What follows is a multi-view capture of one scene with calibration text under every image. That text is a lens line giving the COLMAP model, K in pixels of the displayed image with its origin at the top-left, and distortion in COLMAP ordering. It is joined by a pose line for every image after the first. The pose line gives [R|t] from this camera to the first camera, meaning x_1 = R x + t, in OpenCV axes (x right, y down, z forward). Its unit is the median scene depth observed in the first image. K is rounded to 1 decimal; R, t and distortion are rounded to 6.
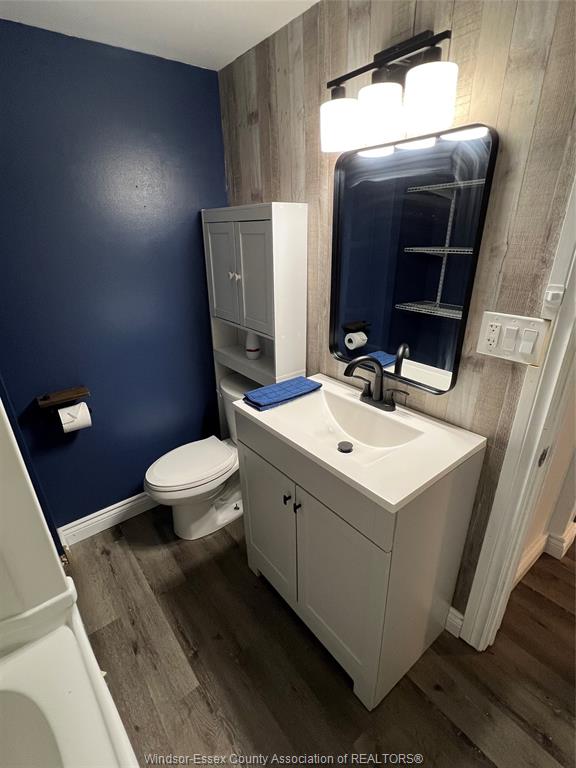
lens RADIAL K [[367.3, 0, 285.4], [0, 367.3, 386.1], [0, 0, 1]] dist [-0.001809, 0.000073]
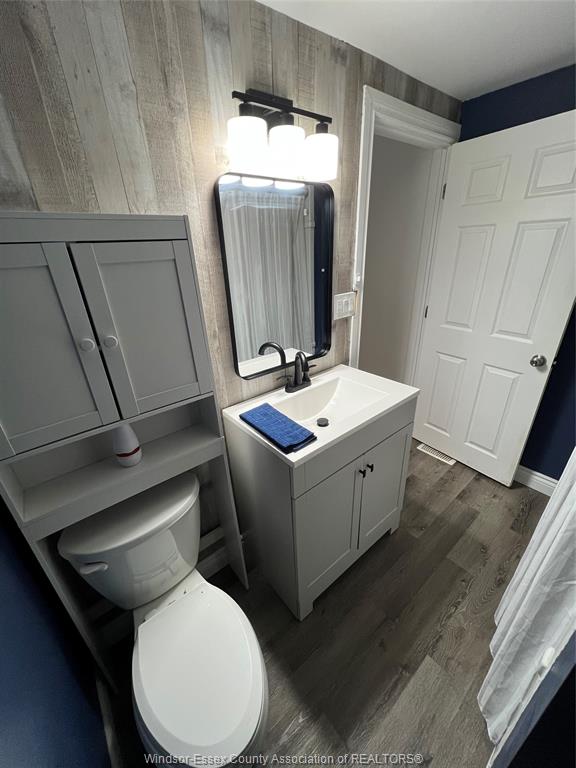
lens RADIAL K [[305.0, 0, 287.2], [0, 305.0, 383.2], [0, 0, 1]] dist [0.002200, -0.000210]
pose [[-0.014257, -0.391861, 0.919914, -0.774754], [0.431484, 0.827527, 0.359194, -0.388218], [-0.902008, 0.402049, 0.157284, 0.929757]]
